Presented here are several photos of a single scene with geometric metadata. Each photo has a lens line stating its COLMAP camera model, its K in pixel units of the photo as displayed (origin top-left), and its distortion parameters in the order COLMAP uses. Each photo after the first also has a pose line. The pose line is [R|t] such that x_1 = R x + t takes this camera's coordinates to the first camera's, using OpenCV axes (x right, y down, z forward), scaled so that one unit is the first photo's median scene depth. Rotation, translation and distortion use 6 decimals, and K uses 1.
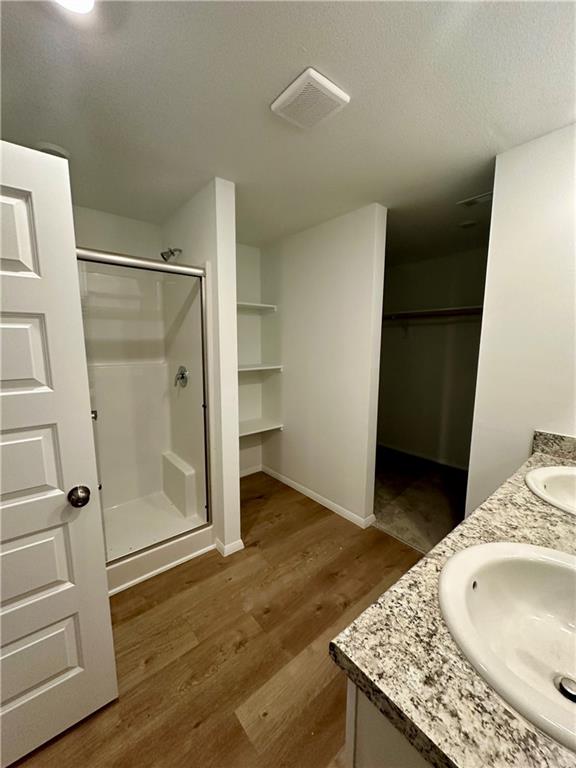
lens RADIAL K [[304.3, 0, 288.9], [0, 304.3, 385.5], [0, 0, 1]] dist [-0.002899, 0.000169]
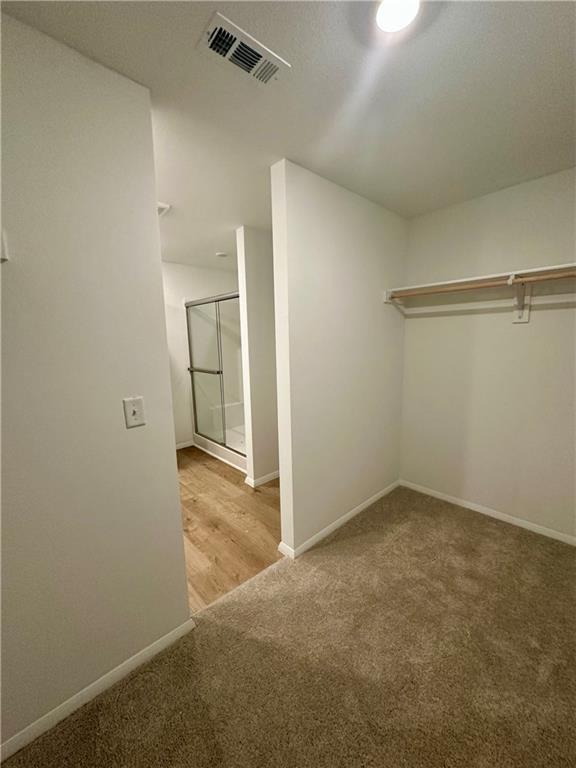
lens RADIAL K [[304.3, 0, 288.9], [0, 304.3, 385.5], [0, 0, 1]] dist [-0.002899, 0.000169]
pose [[0.049993, 0.146022, -0.988017, 1.508452], [-0.114926, 0.983524, 0.139543, -0.171093], [0.992115, 0.106573, 0.065951, 1.336092]]
